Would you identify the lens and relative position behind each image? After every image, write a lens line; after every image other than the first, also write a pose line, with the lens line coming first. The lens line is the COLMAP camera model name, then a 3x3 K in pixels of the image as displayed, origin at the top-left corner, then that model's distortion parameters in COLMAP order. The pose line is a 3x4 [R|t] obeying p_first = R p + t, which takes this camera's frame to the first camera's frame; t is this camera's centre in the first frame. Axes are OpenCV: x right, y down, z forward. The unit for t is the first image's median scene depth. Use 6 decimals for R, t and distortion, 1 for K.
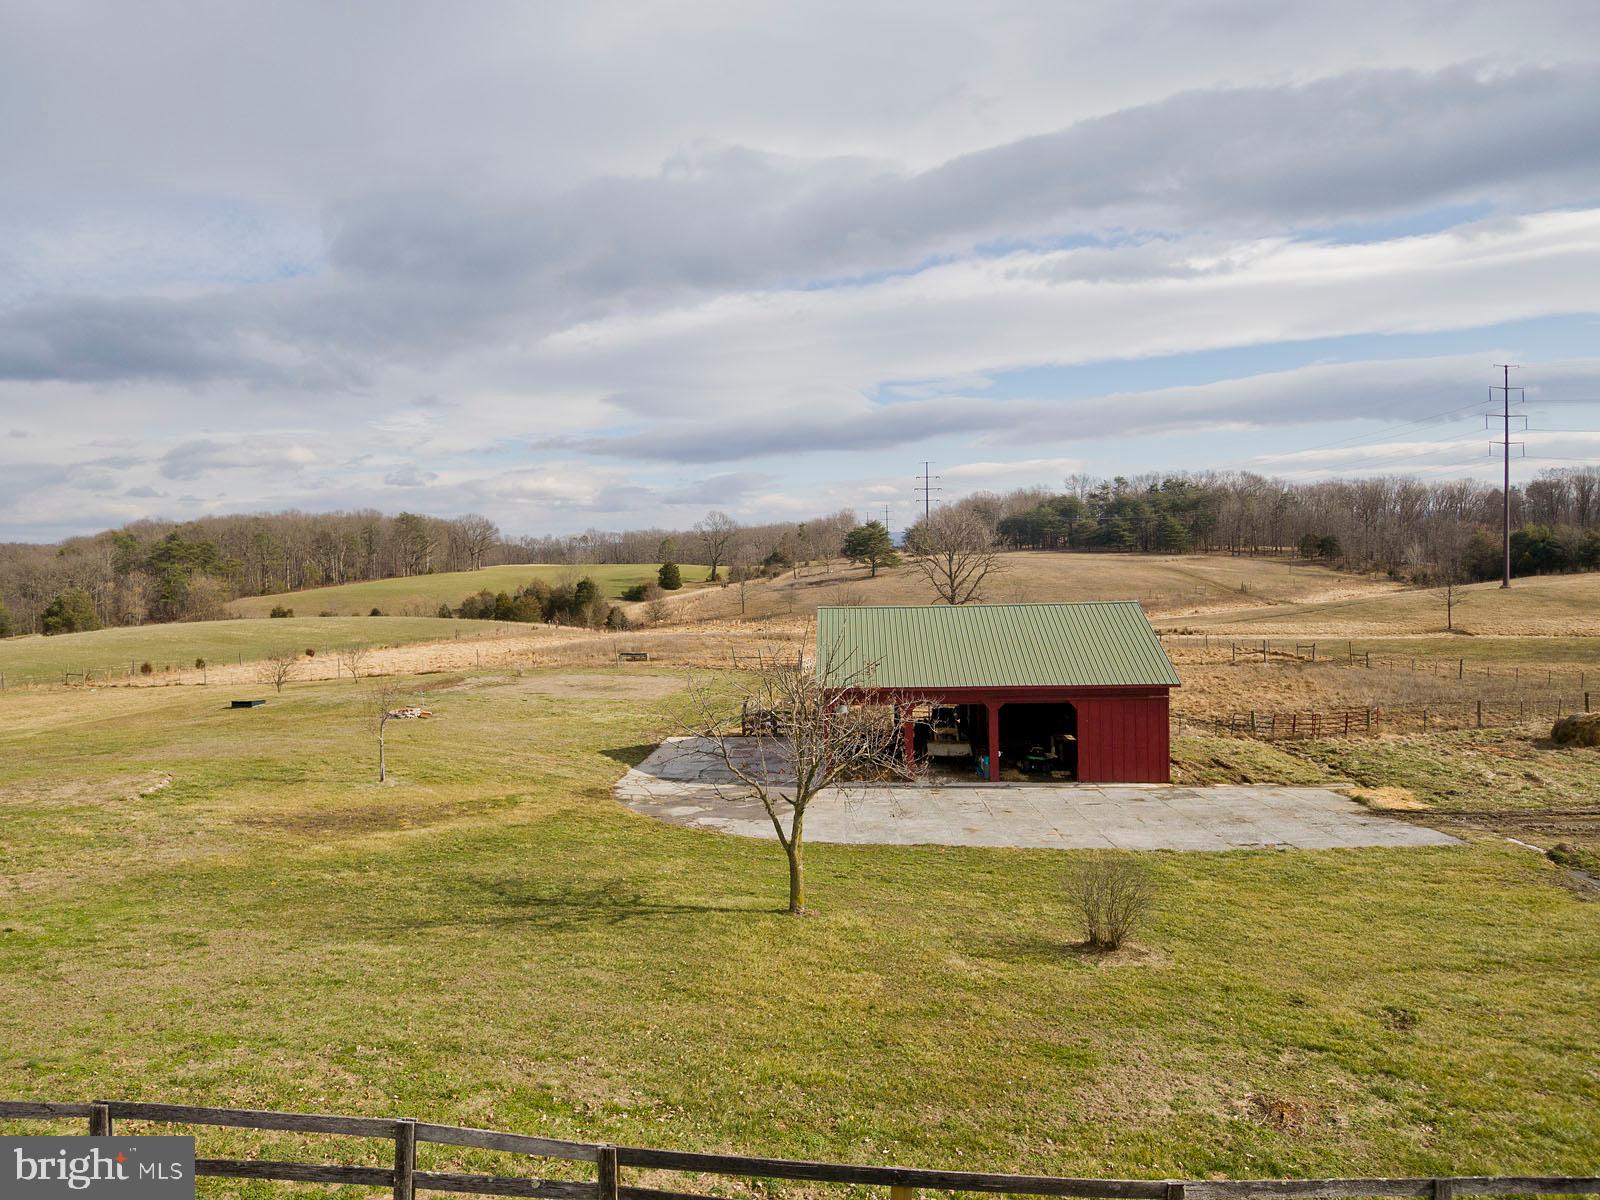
lens RADIAL K [[954.1, 0, 781.5], [0, 954.1, 603.7], [0, 0, 1]] dist [0.095922, -0.126059]
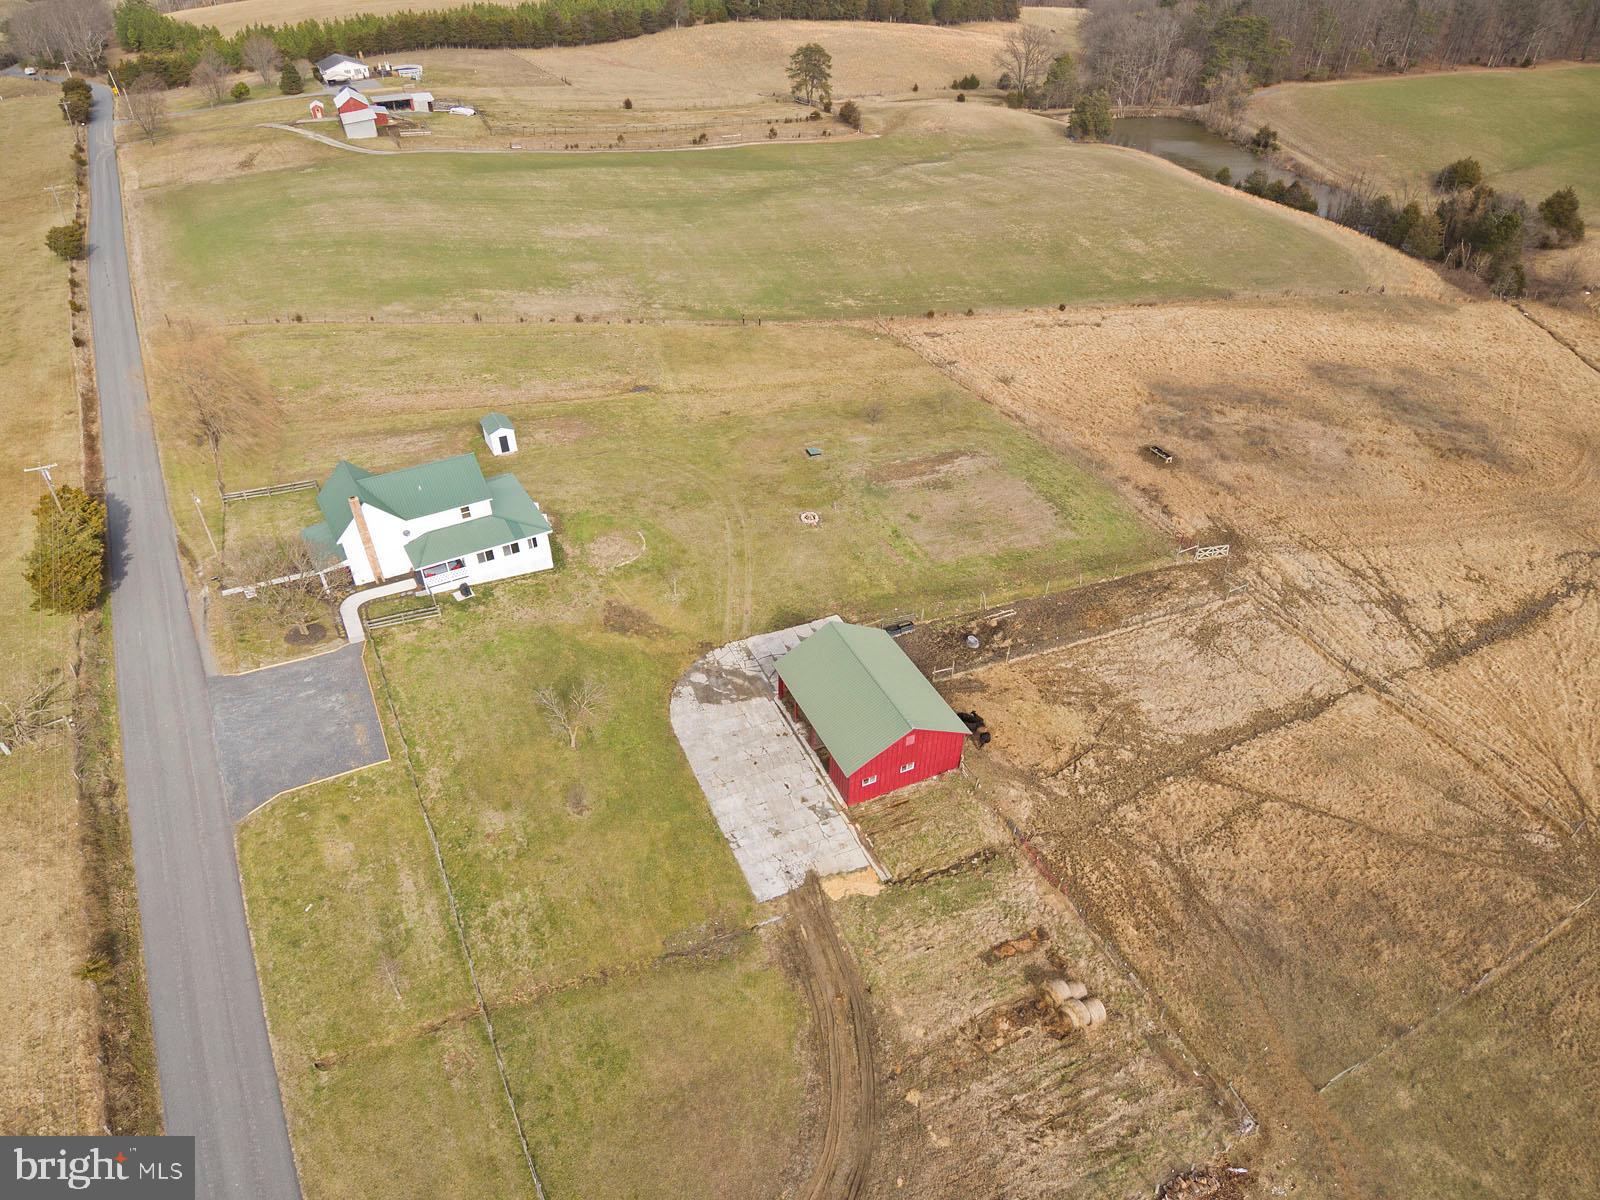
lens RADIAL K [[954.1, 0, 781.5], [0, 954.1, 603.7], [0, 0, 1]] dist [0.095922, -0.126059]
pose [[0.465266, 0.563947, -0.682270, 1.450971], [-0.051117, 0.786609, 0.615332, -1.355693], [0.883694, -0.251418, 0.394809, 0.205920]]
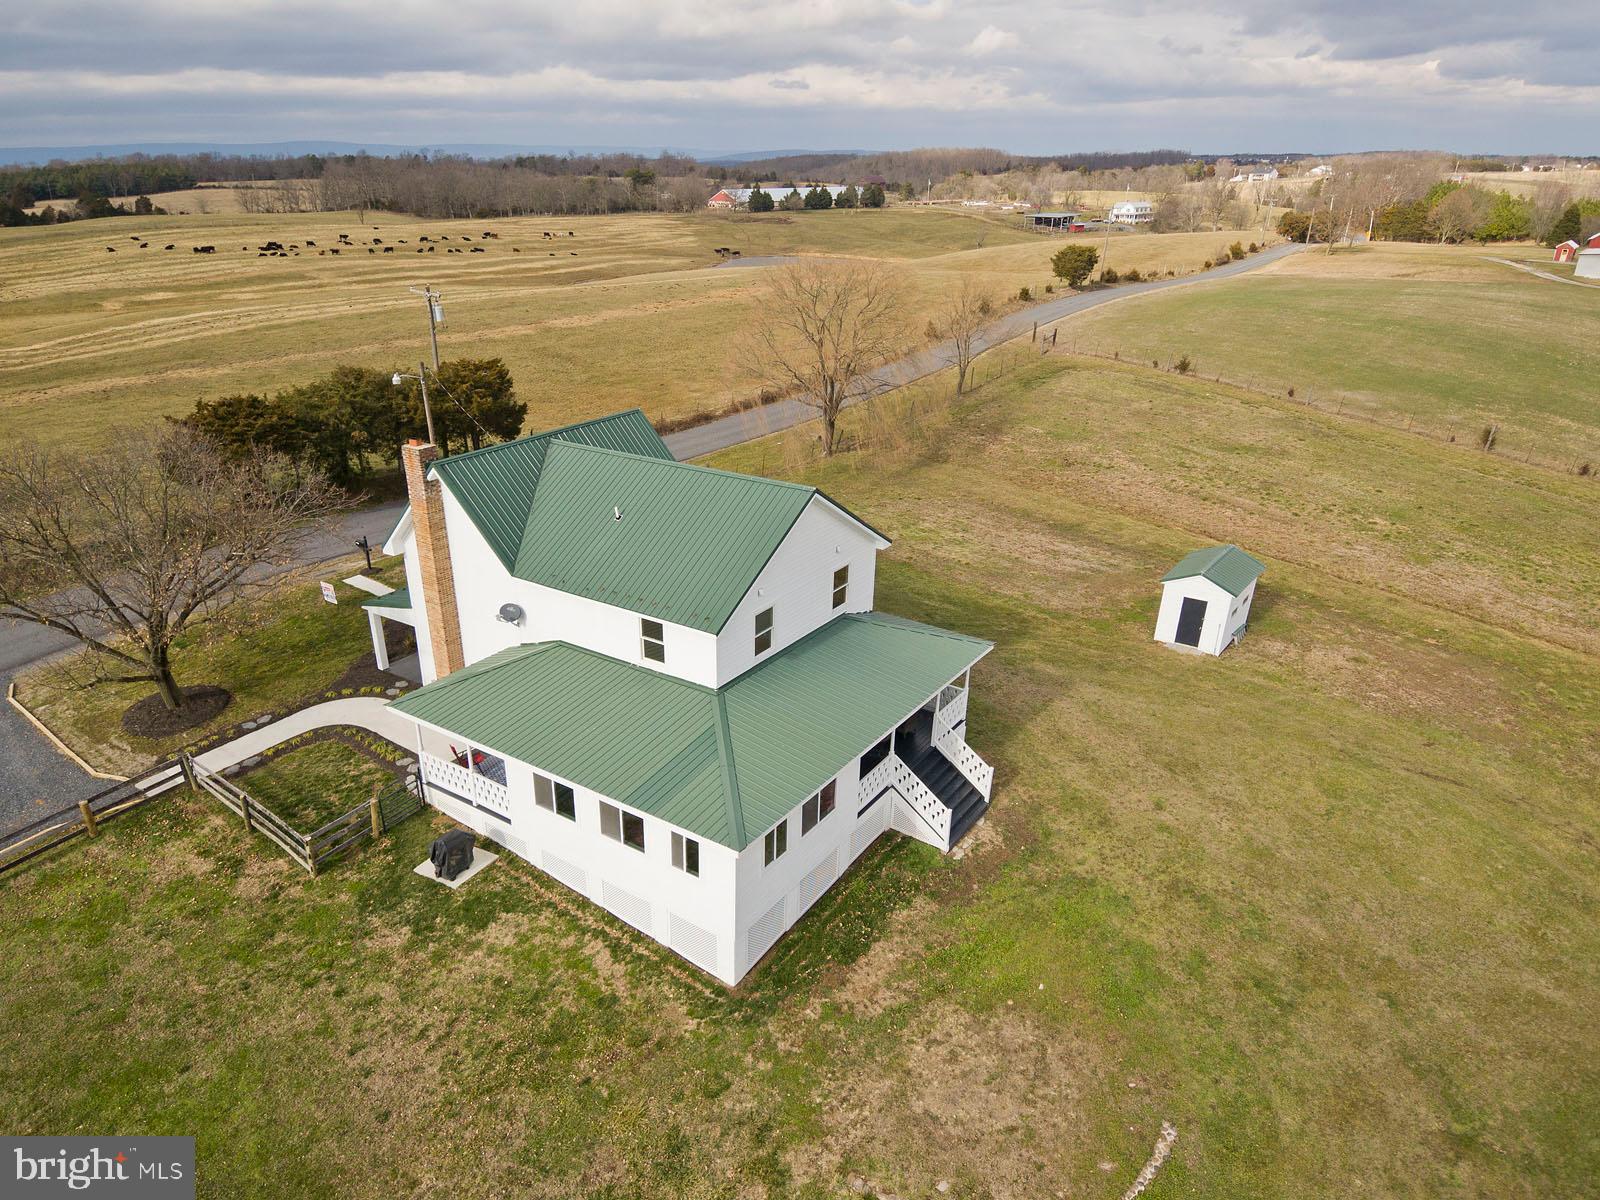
lens RADIAL K [[954.1, 0, 781.5], [0, 954.1, 603.7], [0, 0, 1]] dist [0.095922, -0.126059]
pose [[-0.631199, 0.350621, -0.691847, -0.297625], [-0.002296, 0.891143, 0.453717, -0.341935], [0.775617, 0.287974, -0.561684, 0.998763]]
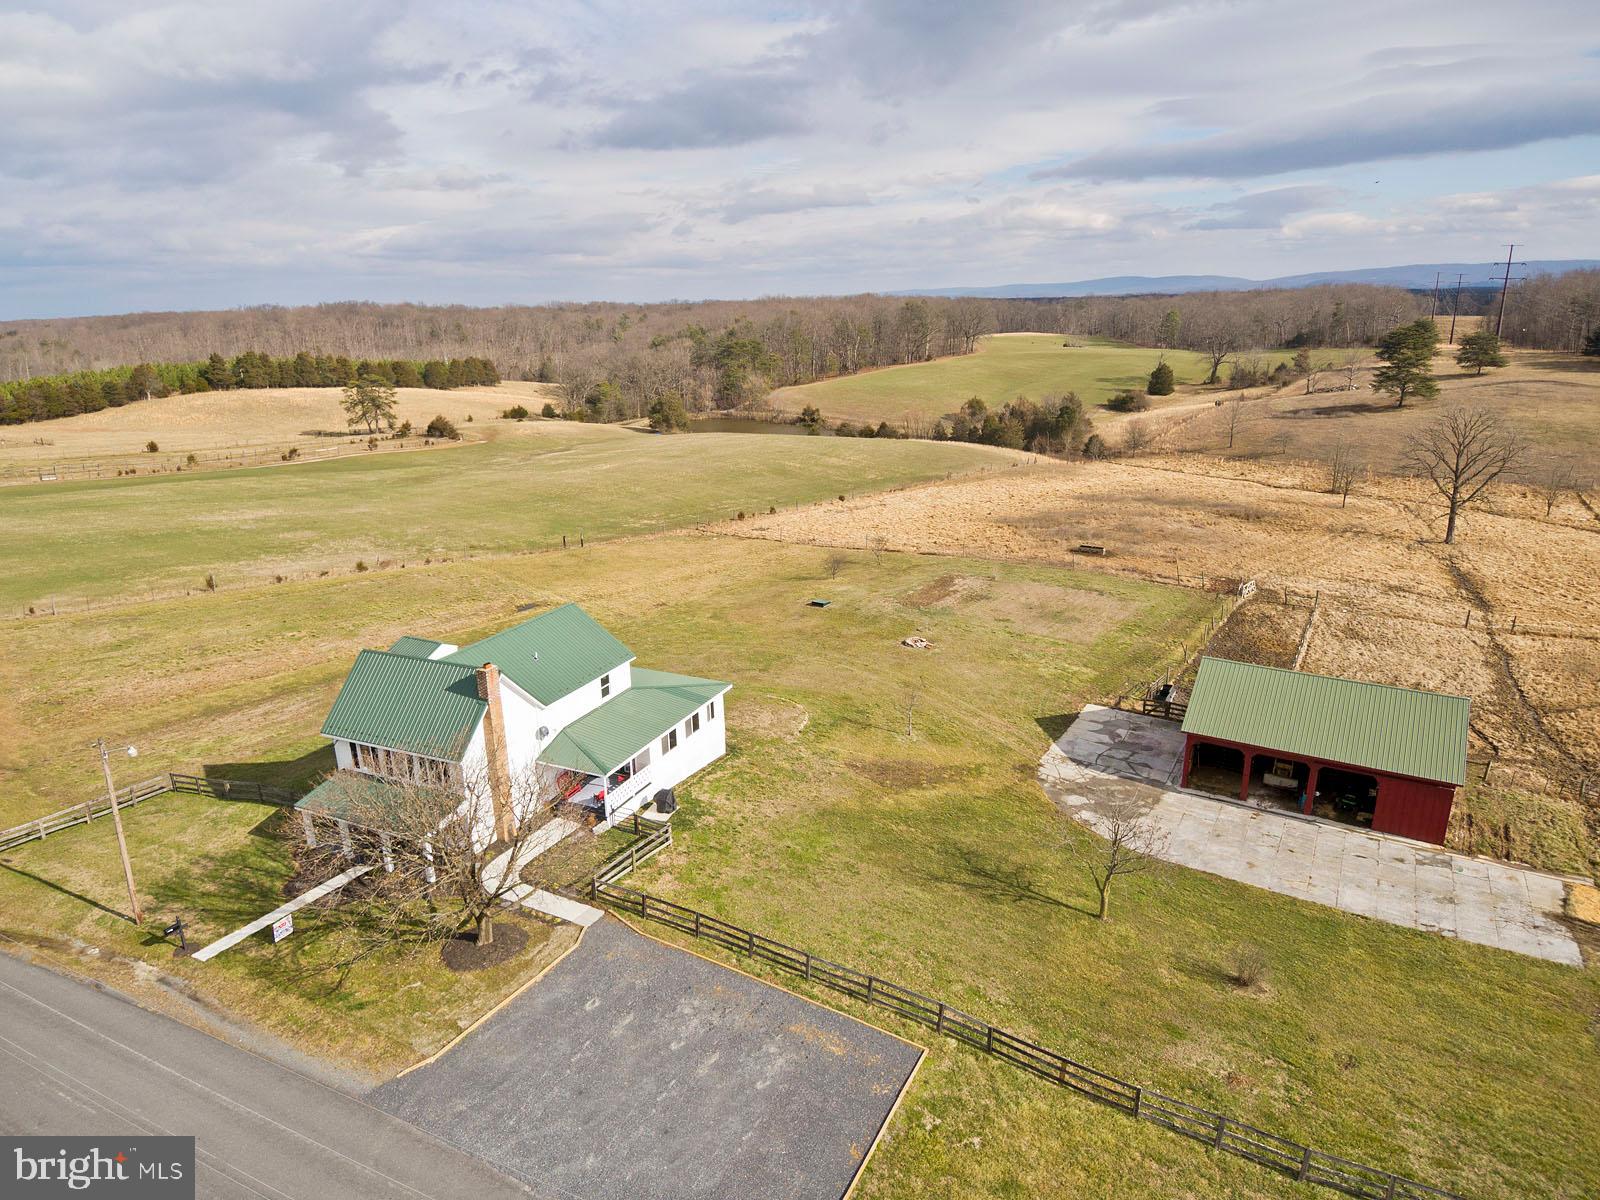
lens RADIAL K [[954.1, 0, 781.5], [0, 954.1, 603.7], [0, 0, 1]] dist [0.095922, -0.126059]
pose [[0.881395, 0.145348, -0.449464, 0.139092], [-0.023949, 0.964011, 0.264780, -0.497555], [0.471773, -0.222612, 0.853155, -0.559681]]
